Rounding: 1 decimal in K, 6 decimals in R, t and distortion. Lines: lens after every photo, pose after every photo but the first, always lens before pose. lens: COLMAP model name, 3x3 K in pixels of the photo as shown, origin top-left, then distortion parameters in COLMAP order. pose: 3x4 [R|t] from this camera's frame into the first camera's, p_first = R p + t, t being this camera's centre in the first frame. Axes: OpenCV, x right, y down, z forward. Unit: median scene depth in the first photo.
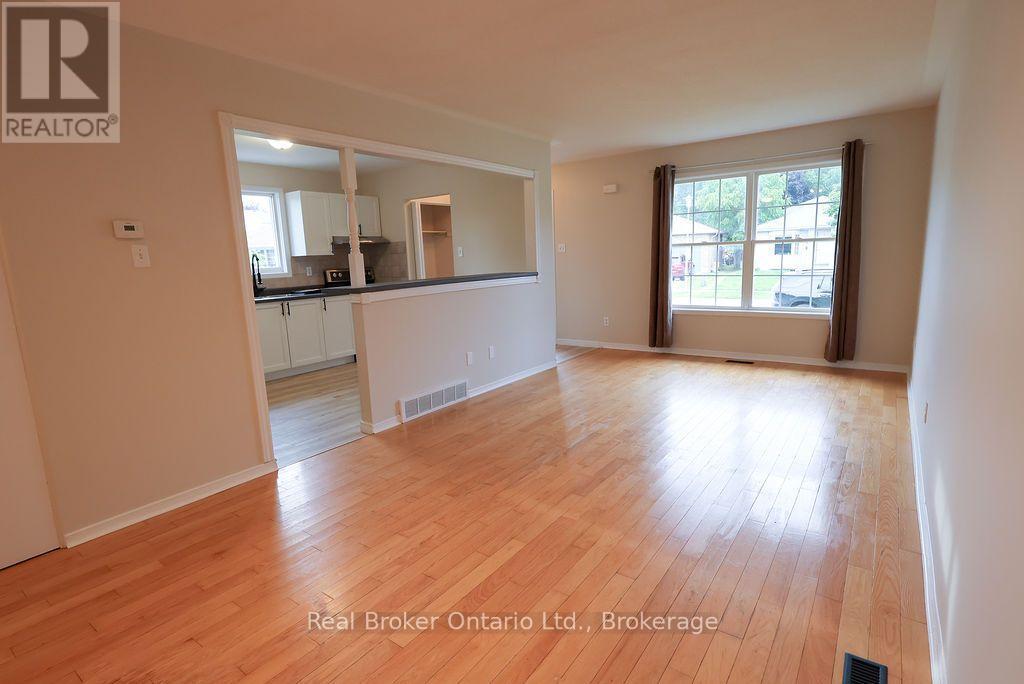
lens RADIAL K [[520.5, 0, 510.7], [0, 520.5, 341.6], [0, 0, 1]] dist [0.005432, 0.000459]
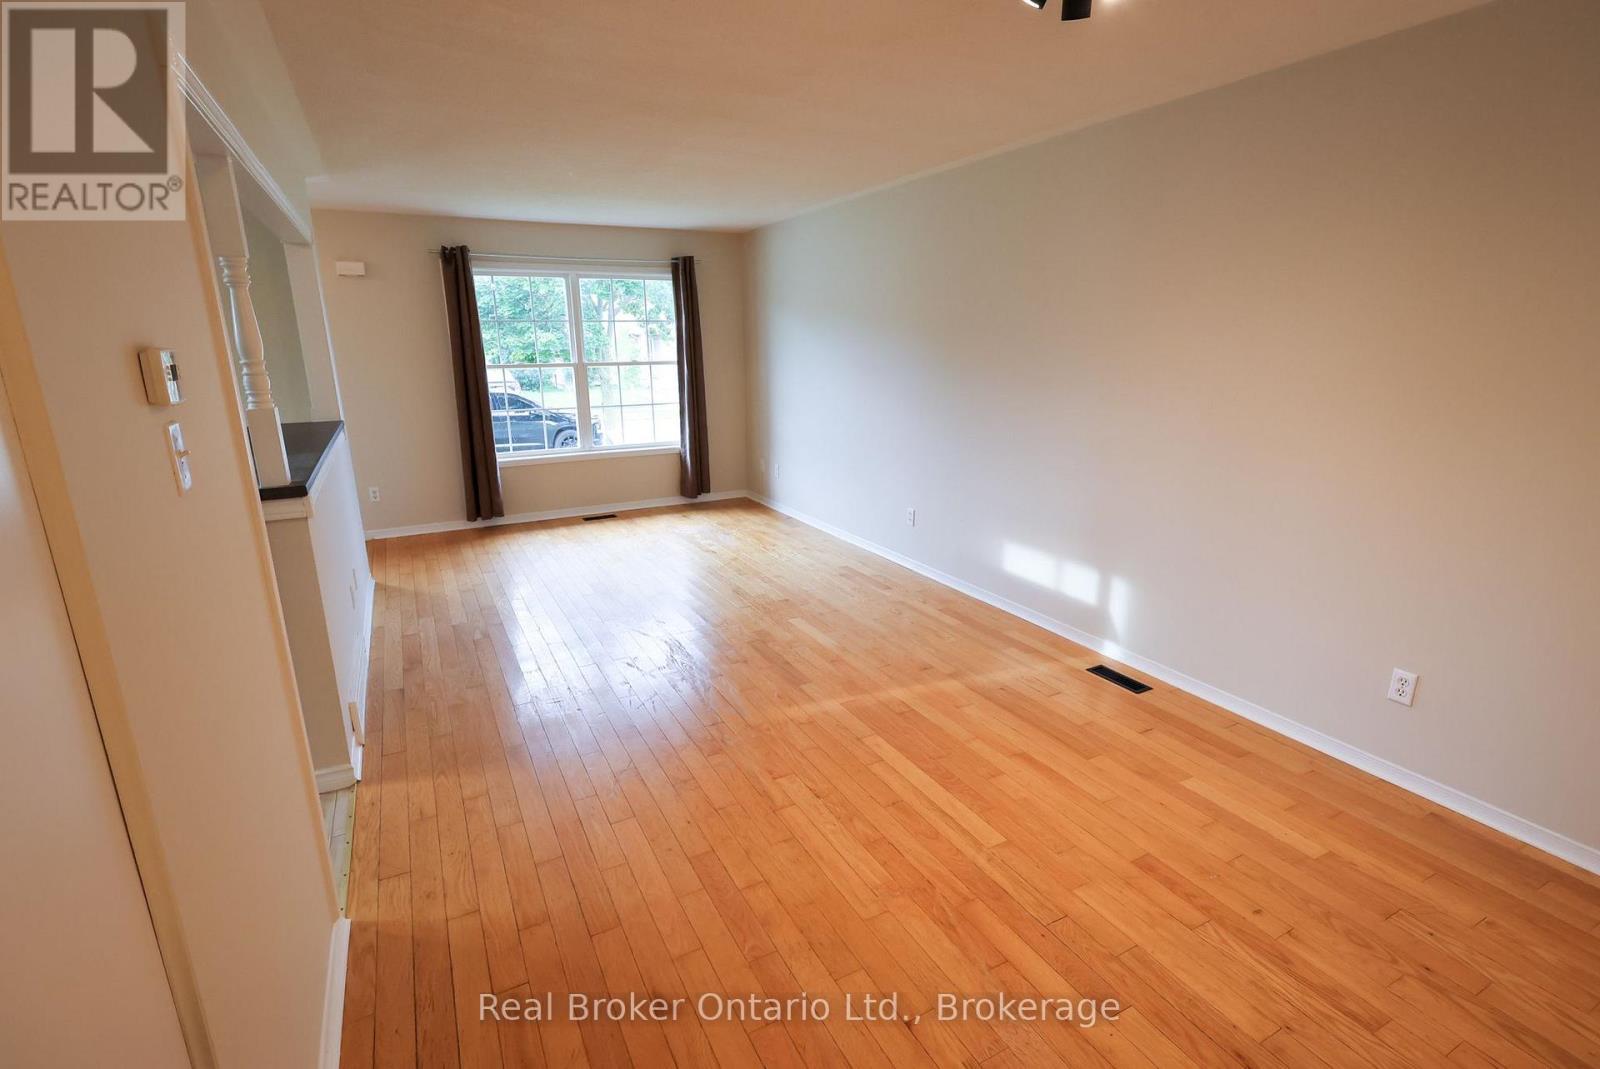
lens RADIAL K [[747.6, 0, 792.1], [0, 747.6, 535.3], [0, 0, 1]] dist [0.004497, 0.002330]
pose [[0.444859, -0.193715, 0.874400, -0.479379], [0.145864, 0.978963, 0.142671, -0.060242], [-0.883643, 0.064075, 0.463756, 0.239778]]
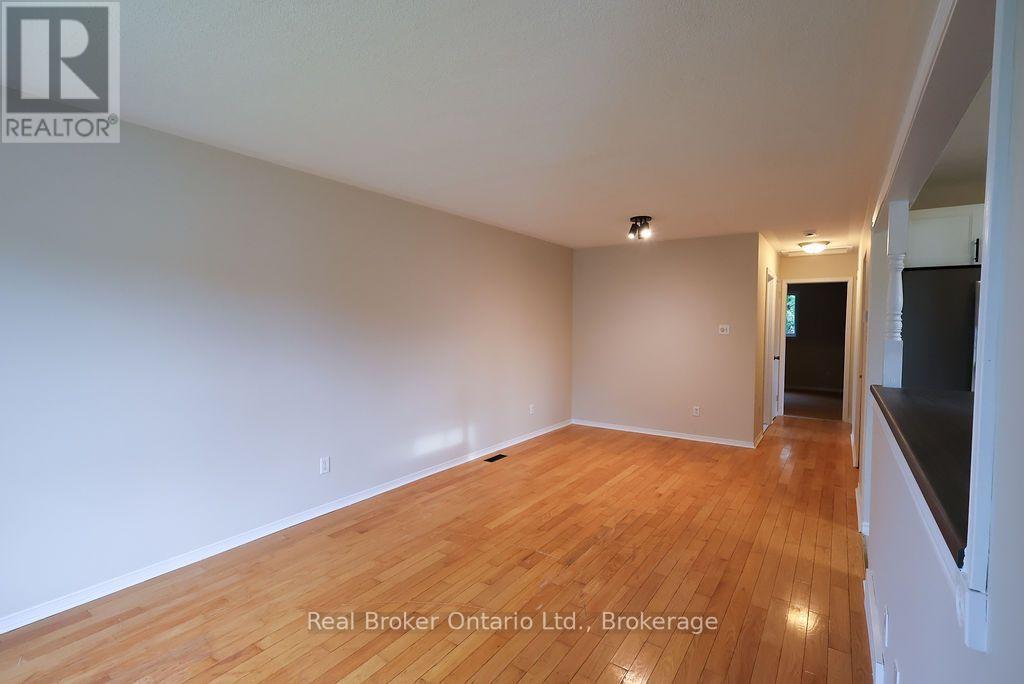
lens RADIAL K [[478.5, 0, 507.6], [0, 478.5, 339.2], [0, 0, 1]] dist [0.004497, 0.002330]
pose [[-0.999195, 0.032875, -0.023003, 0.184075], [0.027371, 0.977674, 0.208337, -0.233244], [0.029338, 0.207539, -0.977787, 1.183336]]
